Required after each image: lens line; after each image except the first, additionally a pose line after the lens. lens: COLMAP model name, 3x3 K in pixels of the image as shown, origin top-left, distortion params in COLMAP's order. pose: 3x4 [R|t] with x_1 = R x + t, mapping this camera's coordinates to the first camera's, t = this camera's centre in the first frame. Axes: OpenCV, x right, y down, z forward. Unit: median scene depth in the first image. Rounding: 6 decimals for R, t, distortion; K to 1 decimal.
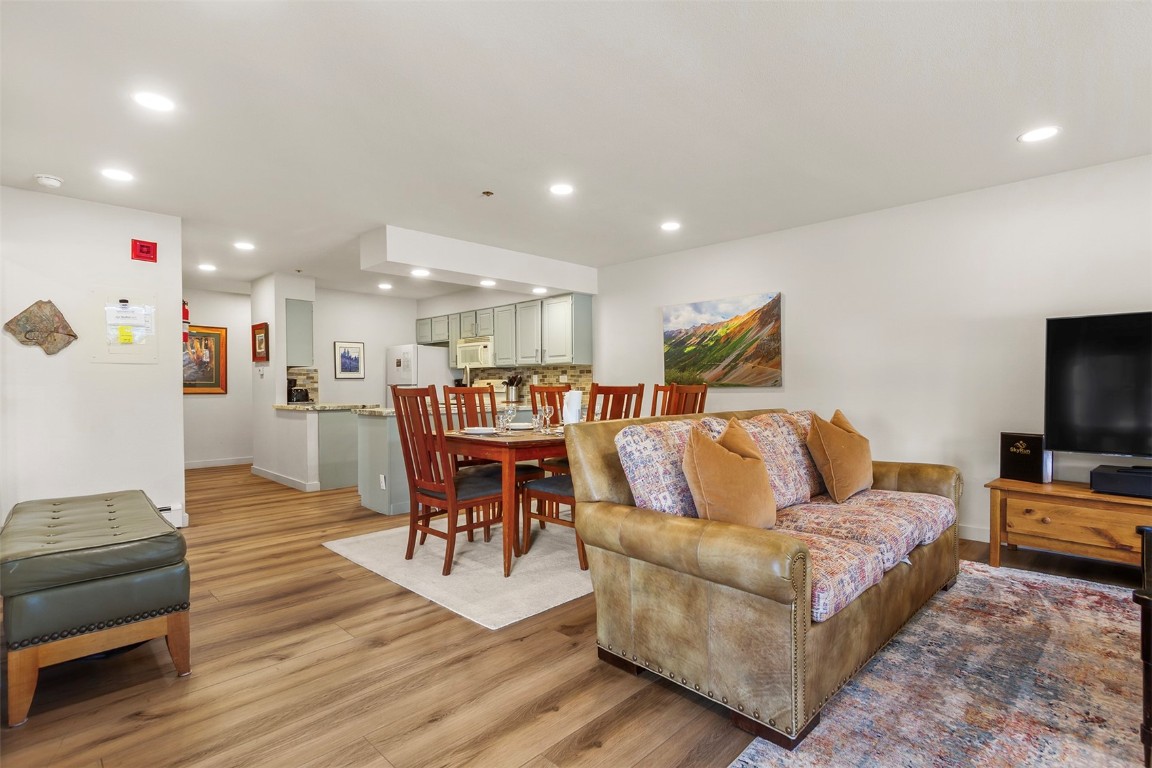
lens RADIAL K [[545.9, 0, 571.9], [0, 545.9, 394.8], [0, 0, 1]] dist [0.029142, -0.007566]
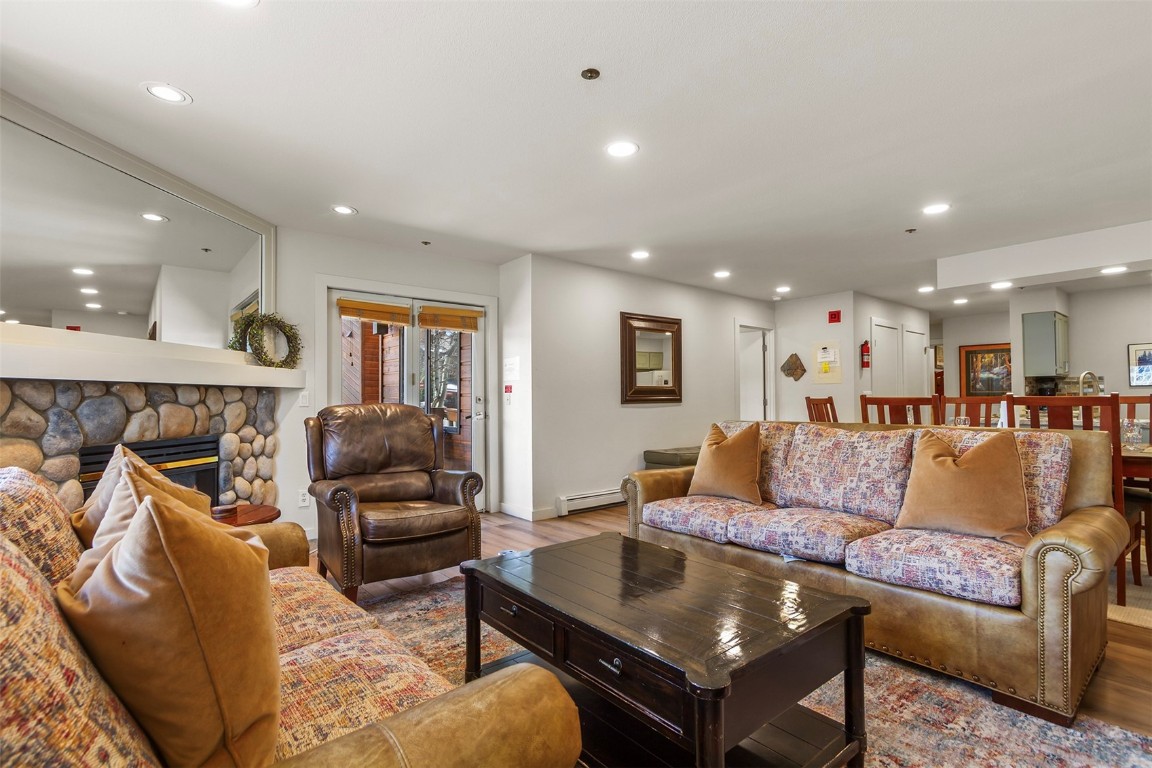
lens RADIAL K [[545.9, 0, 571.9], [0, 545.9, 394.8], [0, 0, 1]] dist [0.029142, -0.007566]
pose [[-0.109165, -0.003780, -0.994016, 1.175606], [-0.008328, 0.999961, -0.002888, -0.012458], [0.993989, 0.007962, -0.109193, 0.468593]]
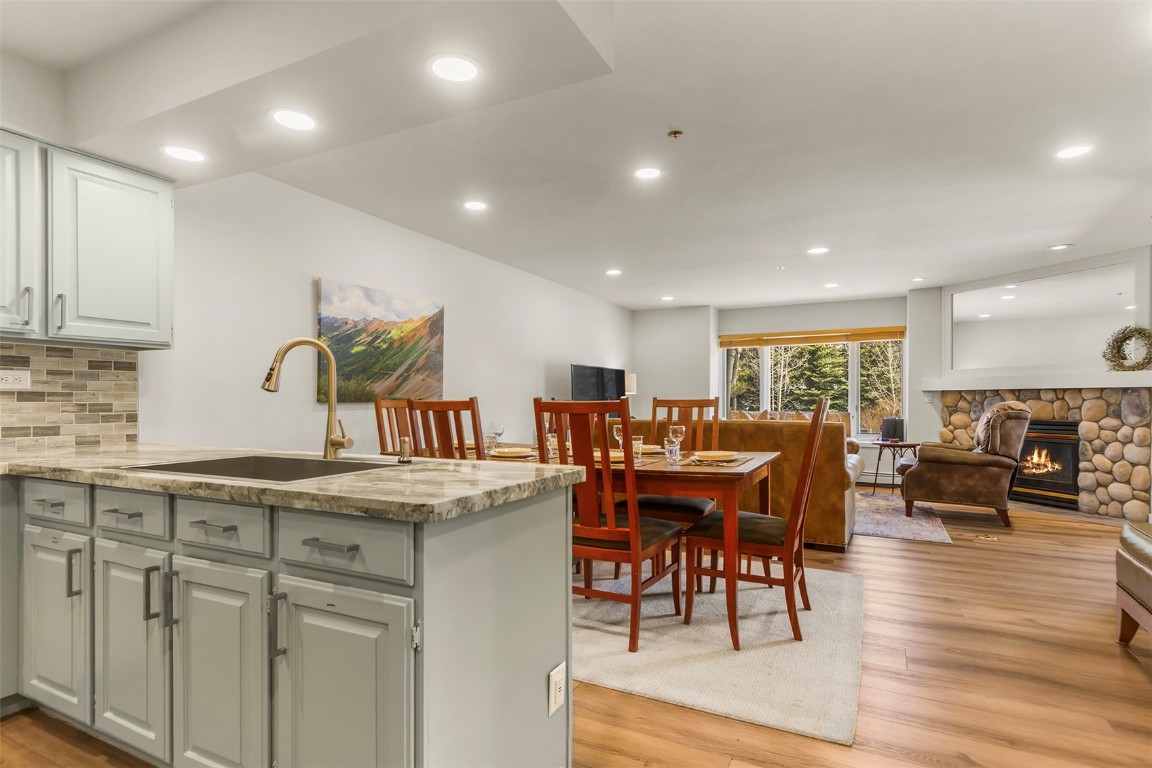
lens RADIAL K [[597.1, 0, 576.1], [0, 597.1, 402.8], [0, 0, 1]] dist [0.017878, 0.000148]
pose [[-0.306242, 0.000874, 0.951953, -0.978612], [0.018064, 0.999825, 0.004894, -0.020075], [-0.951782, 0.018695, -0.306204, 1.548205]]
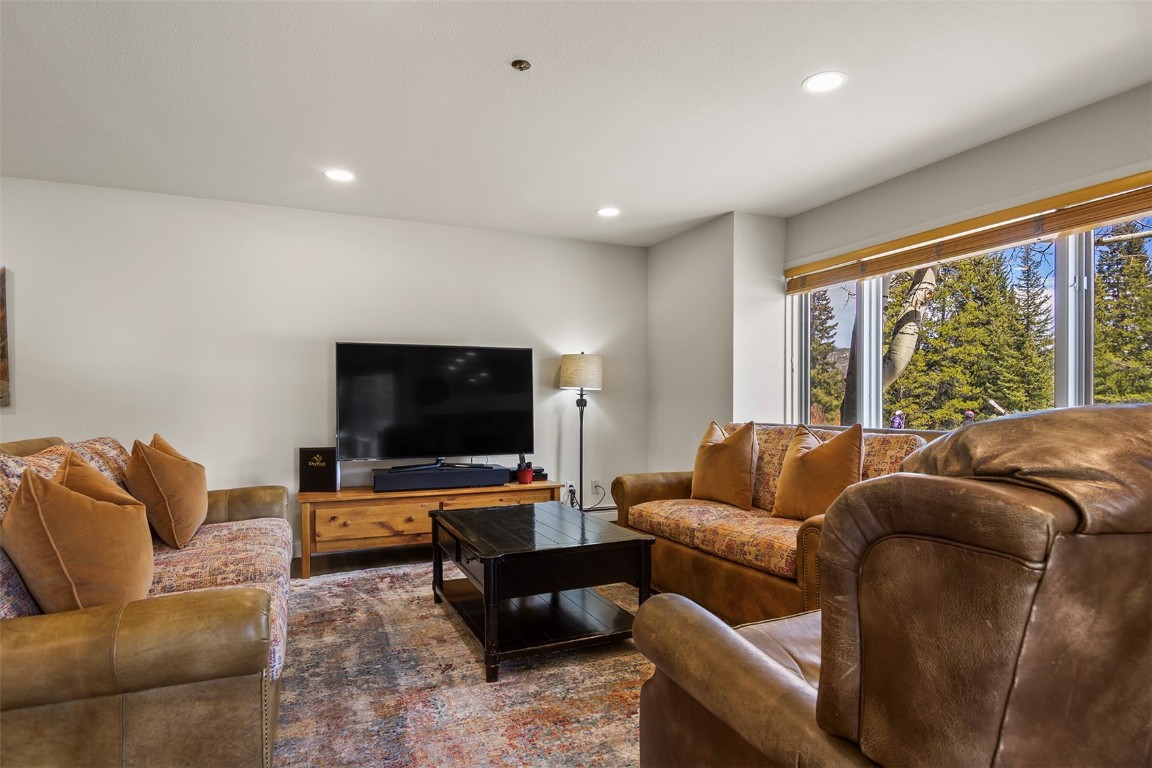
lens RADIAL K [[625.2, 0, 573.6], [0, 625.2, 398.3], [0, 0, 1]] dist [0.002236, -0.000248]
pose [[0.366869, 0.003541, 0.930266, -0.134582], [0.020284, 0.999725, -0.011805, -0.000822], [-0.930051, 0.023201, 0.366696, 0.101606]]
